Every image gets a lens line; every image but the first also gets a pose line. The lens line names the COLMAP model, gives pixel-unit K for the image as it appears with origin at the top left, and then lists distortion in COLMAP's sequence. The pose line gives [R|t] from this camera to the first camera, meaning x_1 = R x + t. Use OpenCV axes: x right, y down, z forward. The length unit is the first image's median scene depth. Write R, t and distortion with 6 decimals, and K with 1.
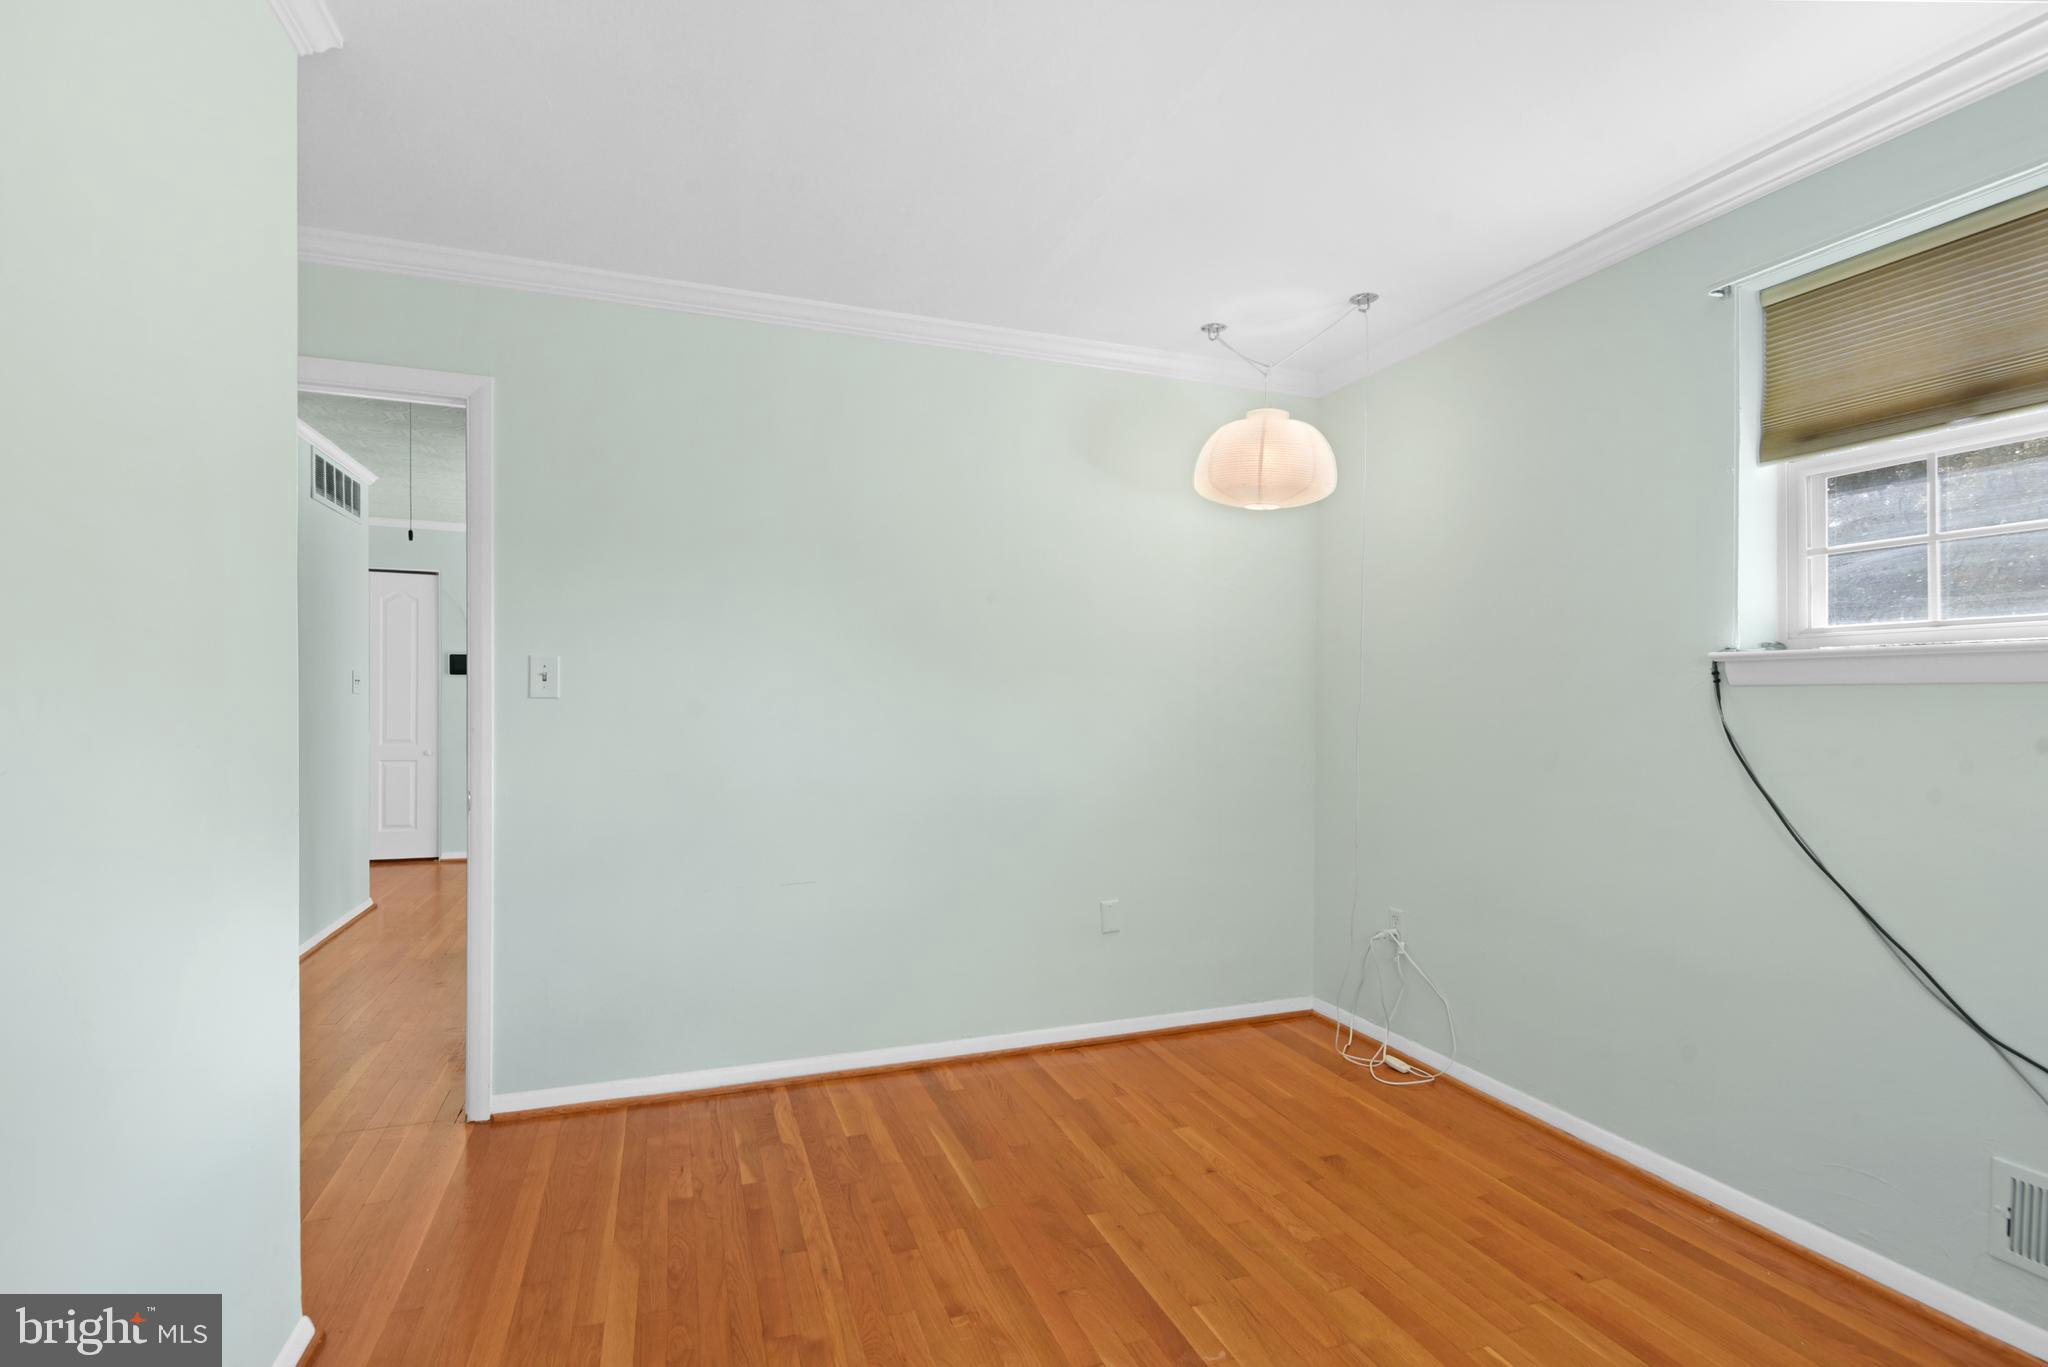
lens RADIAL K [[964.7, 0, 1030.8], [0, 964.7, 690.7], [0, 0, 1]] dist [0.001713, 0.000678]
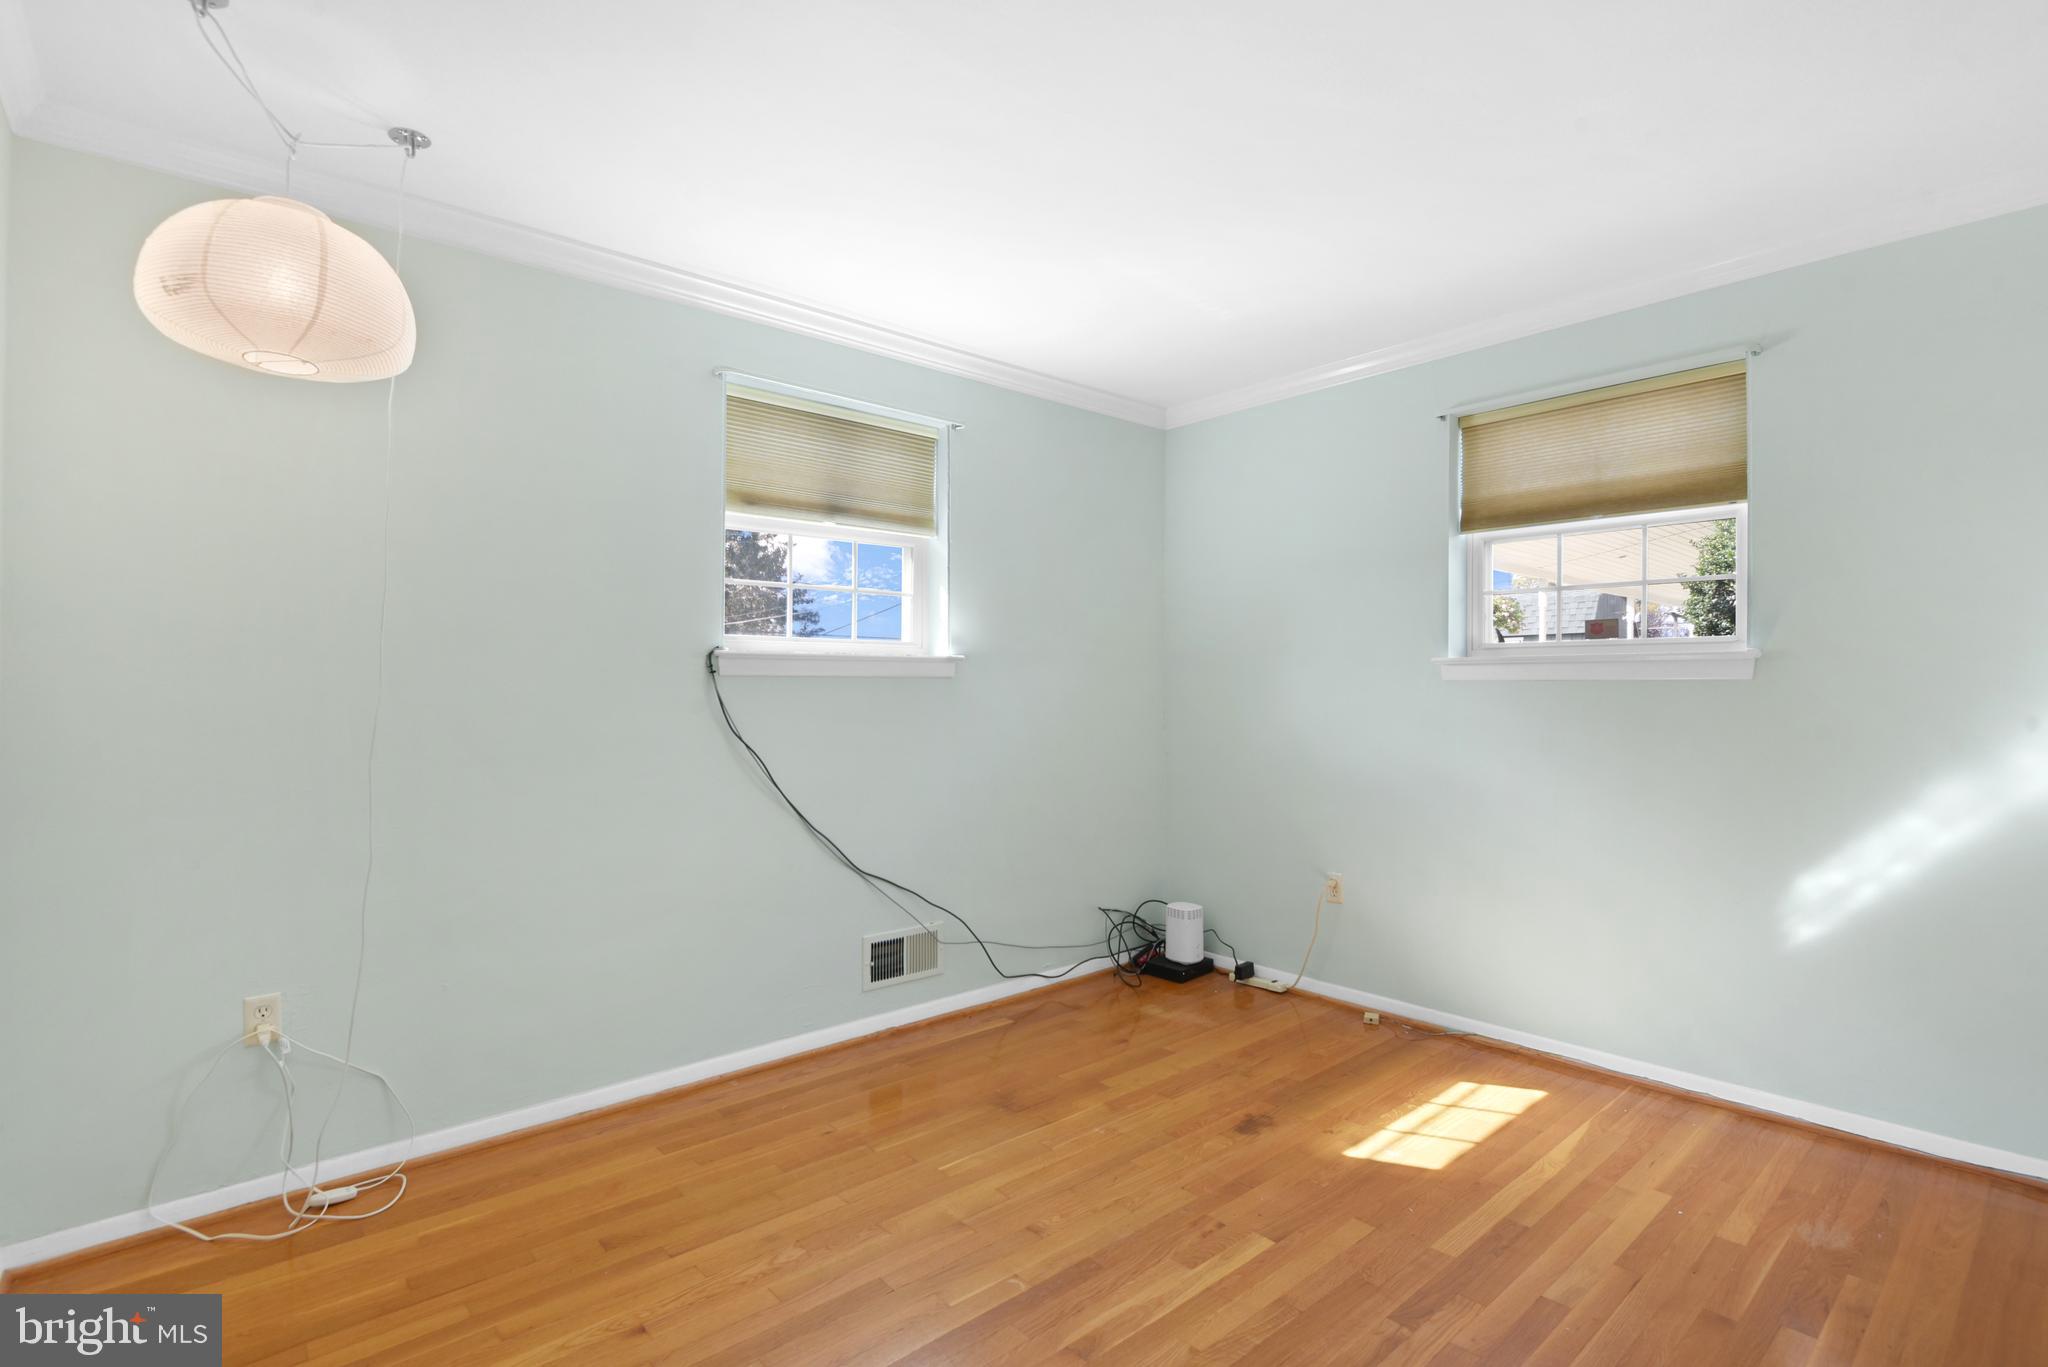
lens RADIAL K [[964.7, 0, 1030.8], [0, 964.7, 690.7], [0, 0, 1]] dist [0.001713, 0.000678]
pose [[-0.335651, -0.009226, 0.941941, -0.619065], [-0.005260, 0.999955, 0.007920, 0.002226], [-0.941972, -0.002297, -0.335685, 0.993519]]
